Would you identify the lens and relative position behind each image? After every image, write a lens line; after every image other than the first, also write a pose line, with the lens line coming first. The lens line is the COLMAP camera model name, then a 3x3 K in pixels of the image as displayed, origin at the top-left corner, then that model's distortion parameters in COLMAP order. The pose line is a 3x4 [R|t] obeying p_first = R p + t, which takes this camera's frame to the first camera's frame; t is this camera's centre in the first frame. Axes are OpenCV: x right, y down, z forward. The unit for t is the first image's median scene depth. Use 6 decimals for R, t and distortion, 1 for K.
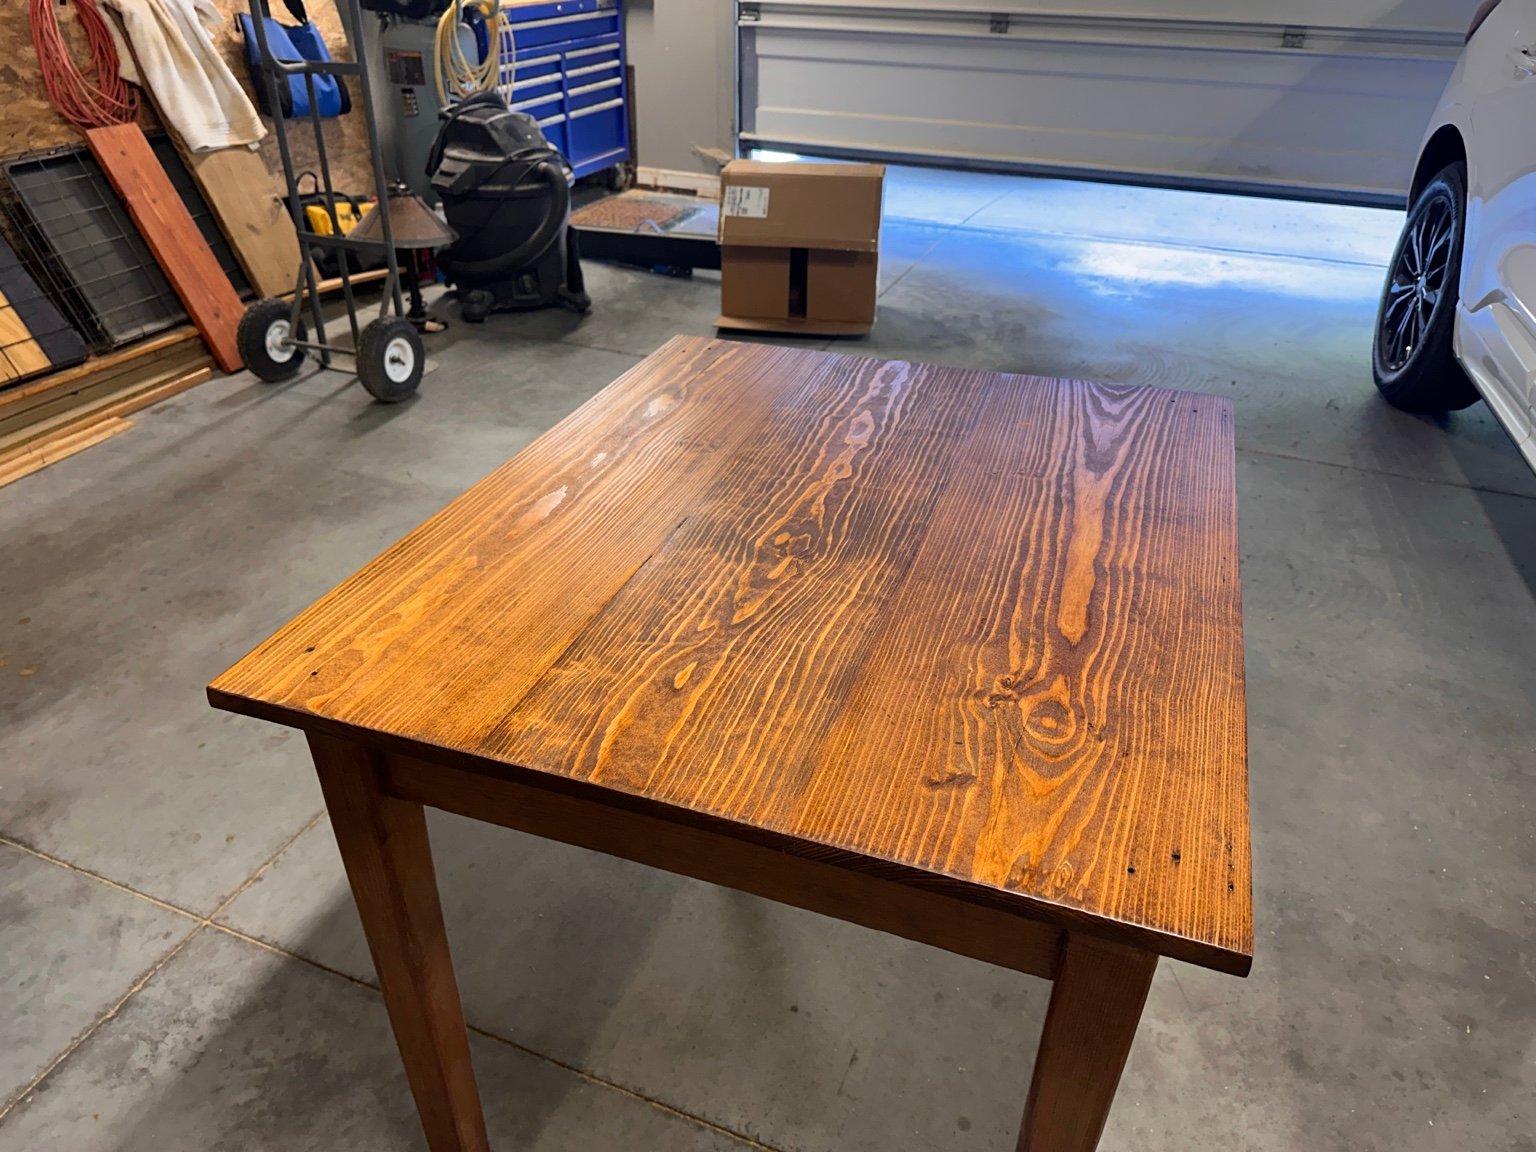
lens RADIAL K [[1078.1, 0, 756.1], [0, 1078.1, 570.7], [0, 0, 1]] dist [0.087640, -0.115064]
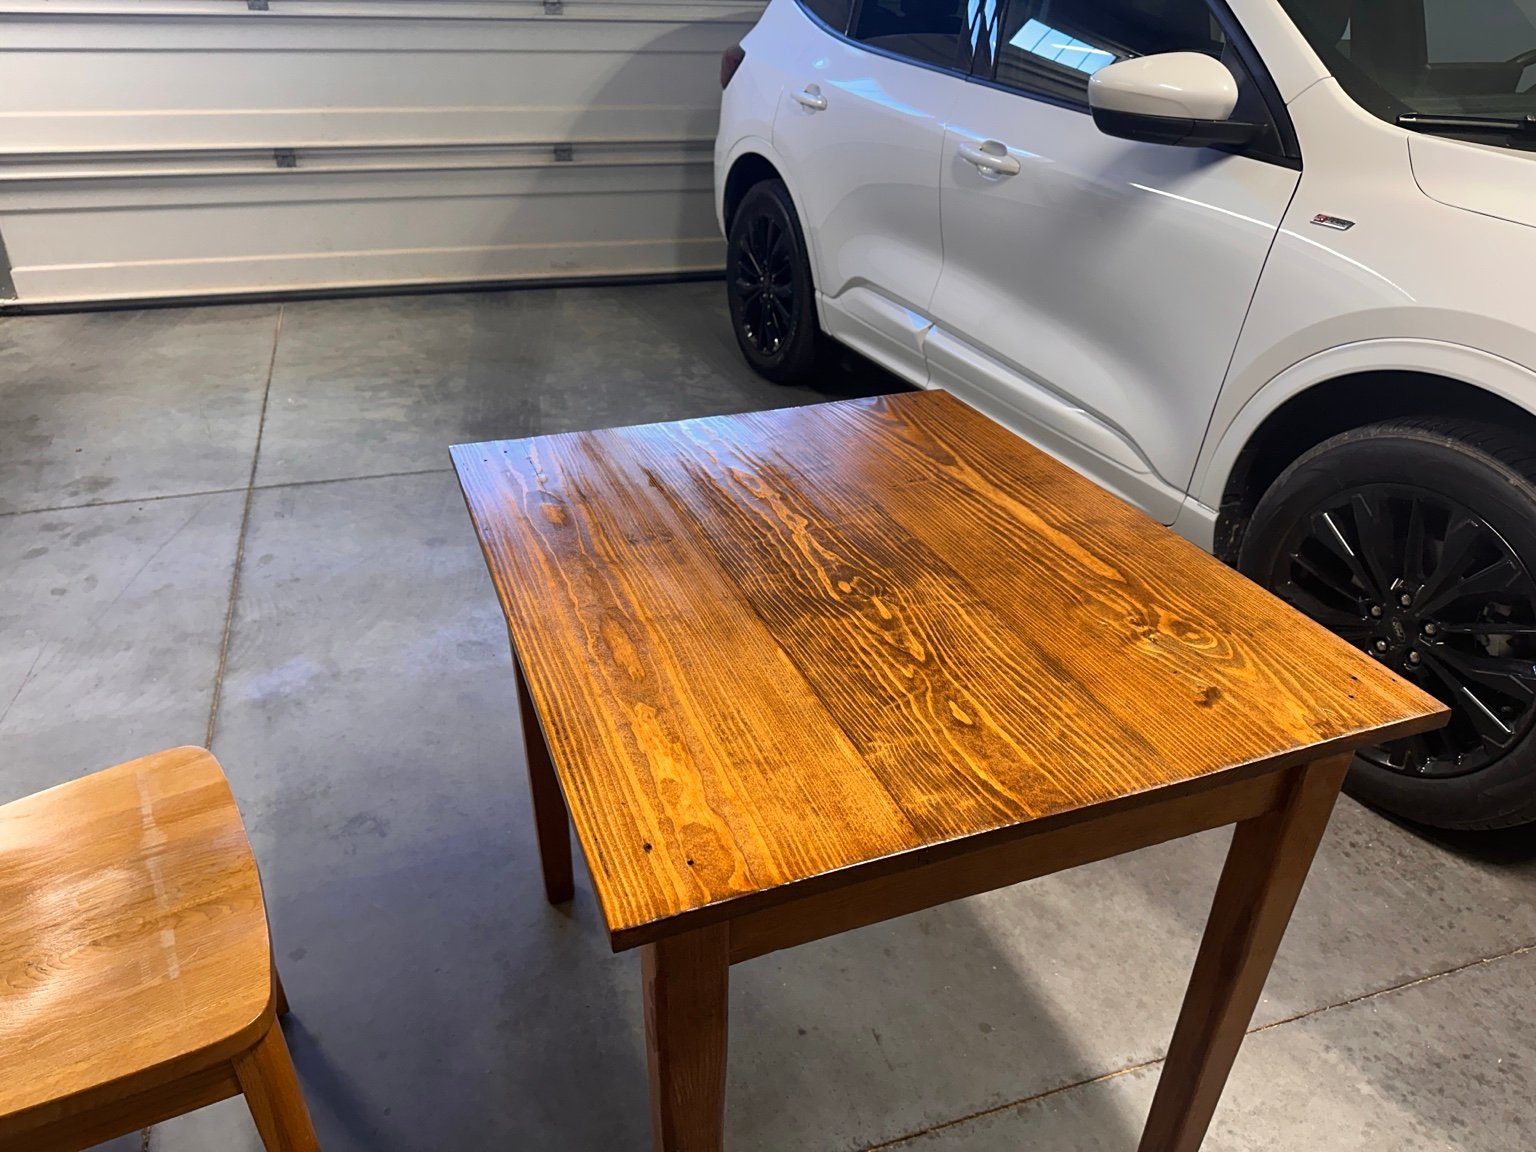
lens RADIAL K [[1069.2, 0, 754.7], [0, 1069.2, 576.4], [0, 0, 1]] dist [0.087846, -0.105028]
pose [[0.762963, -0.302814, 0.571132, -0.634232], [0.321411, 0.944253, 0.071276, -0.140517], [-0.560877, 0.129187, 0.817758, 0.165879]]
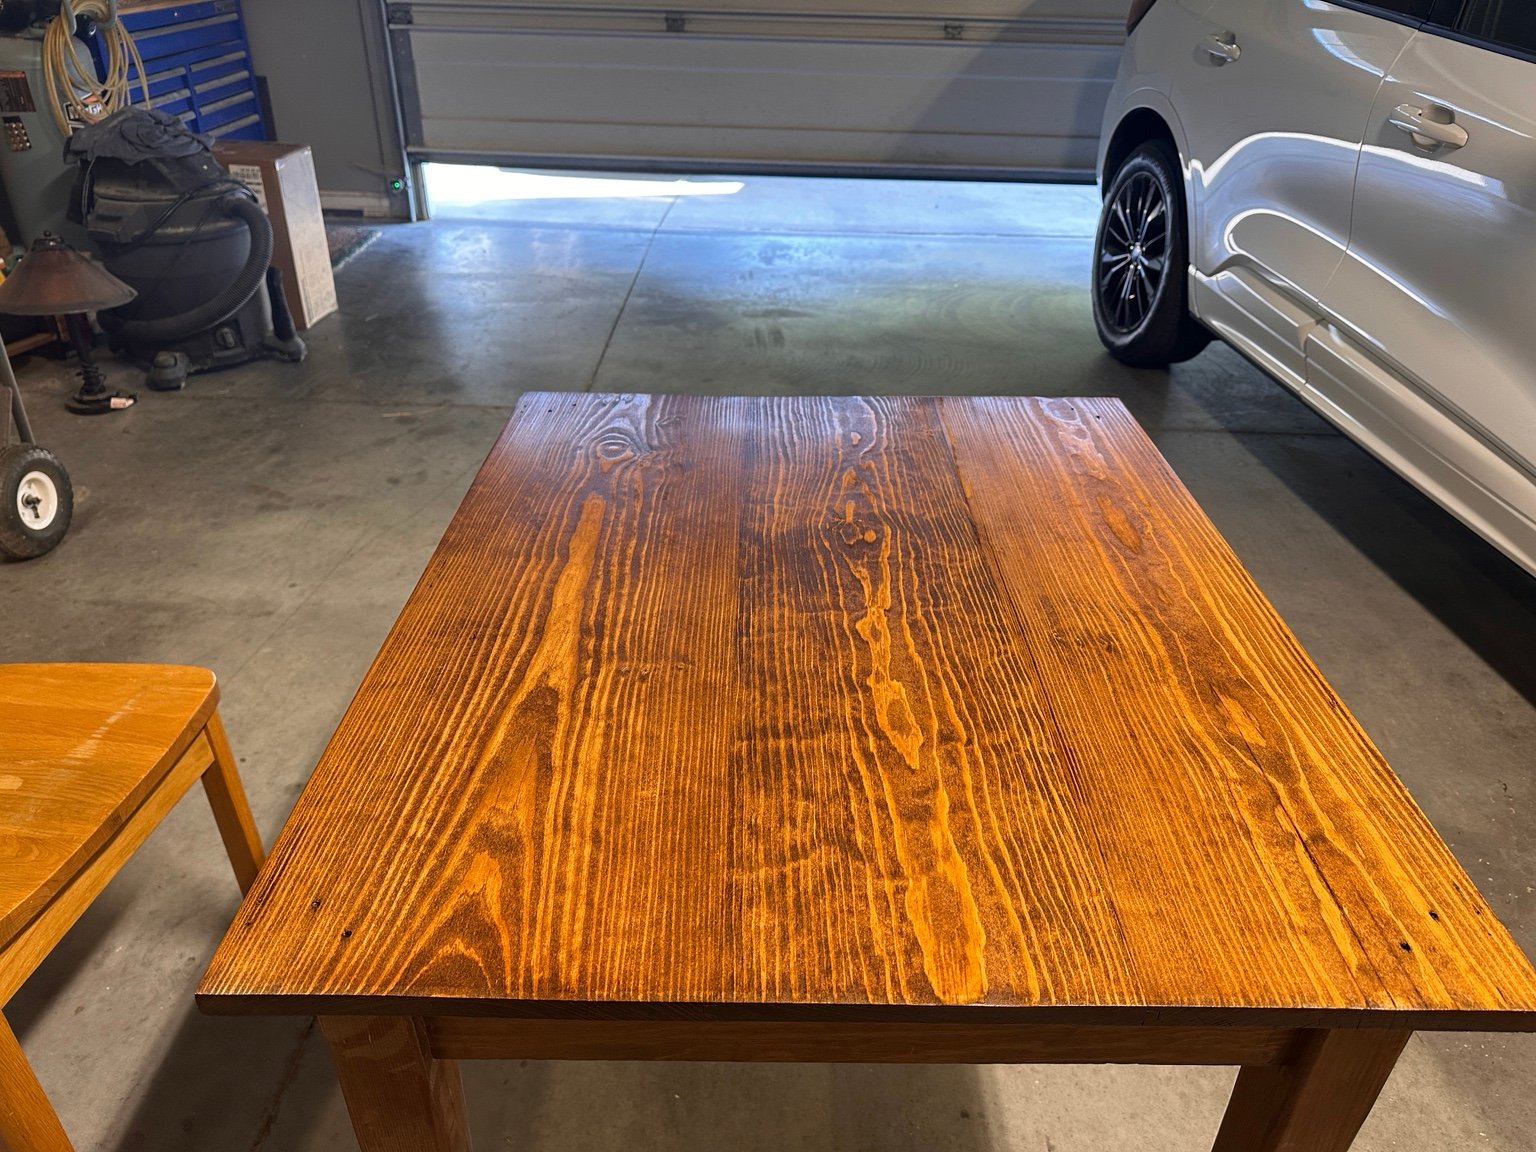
lens RADIAL K [[1078.1, 0, 766.8], [0, 1078.1, 569.1], [0, 0, 1]] dist [0.087640, -0.115064]
pose [[-0.942128, 0.160482, -0.294347, 0.403601], [-0.180510, 0.497028, 0.848752, -0.825616], [0.282508, 0.852765, -0.439296, 1.395794]]
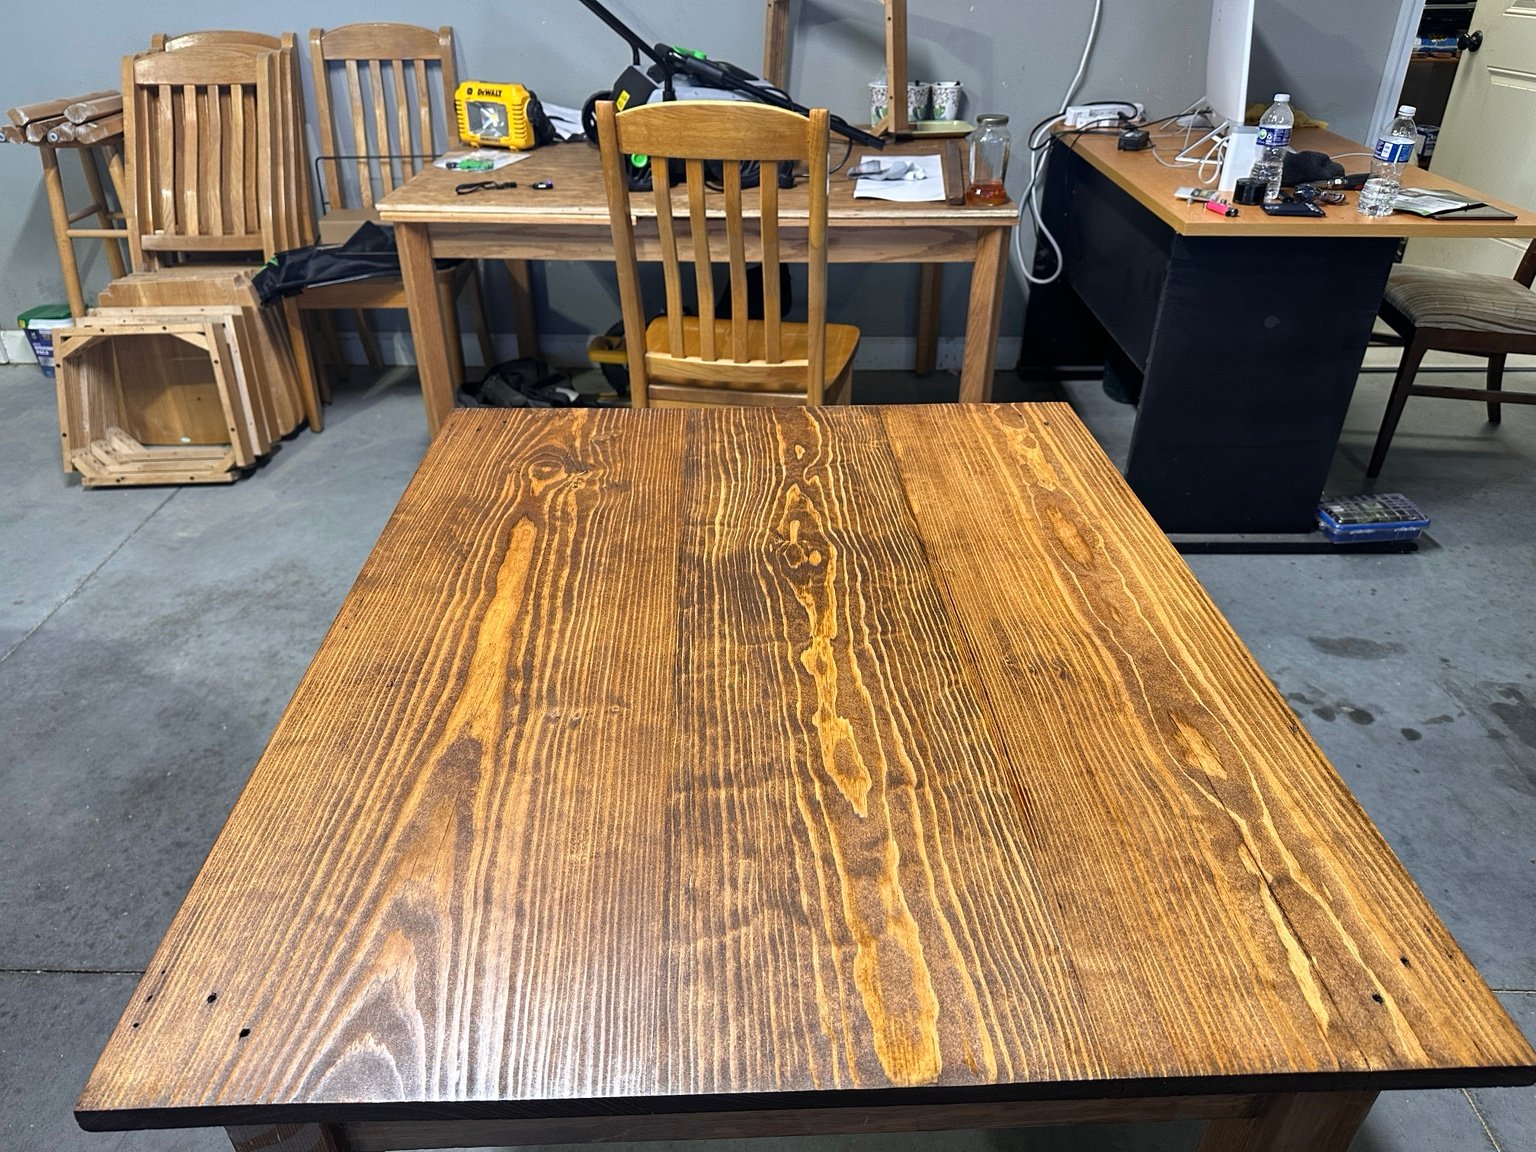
lens RADIAL K [[1078.1, 0, 767.6], [0, 1078.1, 576.1], [0, 0, 1]] dist [0.087640, -0.115064]
pose [[-0.925734, 0.190341, -0.326782, 0.369714], [-0.198839, 0.490038, 0.848720, -0.805907], [0.321682, 0.850666, -0.415797, 1.356175]]
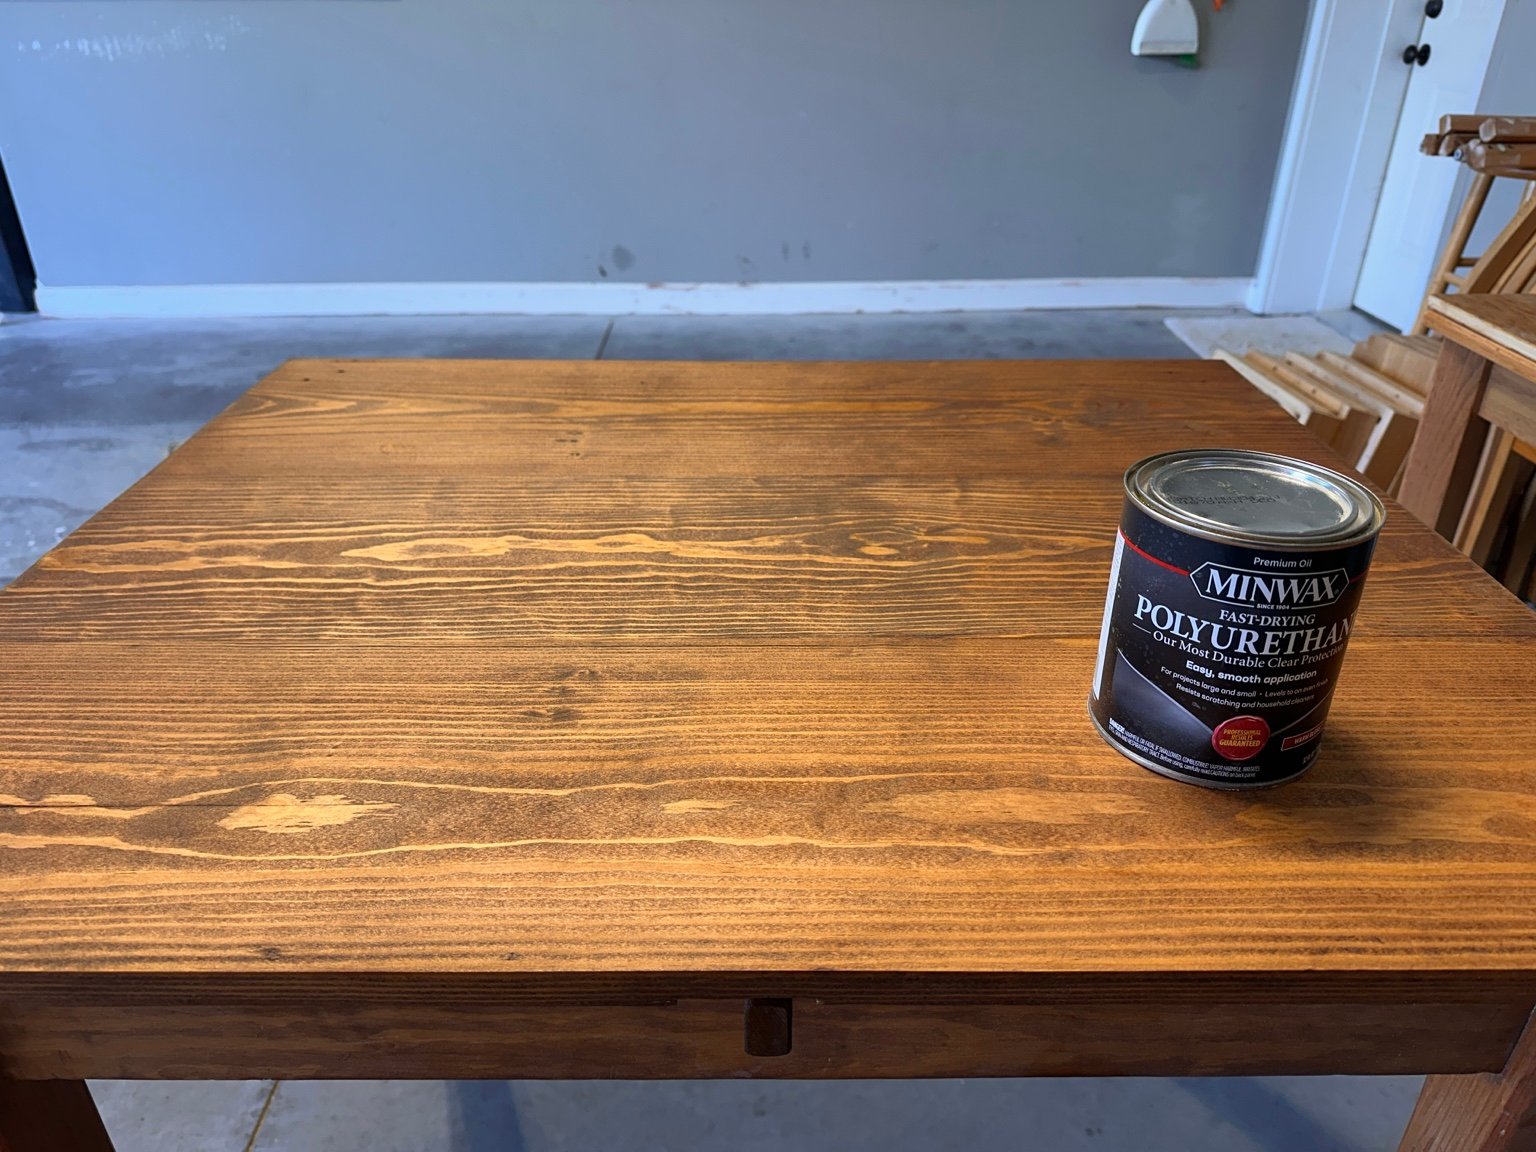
lens RADIAL K [[1078.1, 0, 764.5], [0, 1078.1, 590.9], [0, 0, 1]] dist [0.087640, -0.115064]
pose [[-0.339284, -0.458212, 0.821540, -0.497127], [0.481678, 0.665537, 0.570128, -0.414417], [-0.808005, 0.589153, -0.005096, 1.040367]]
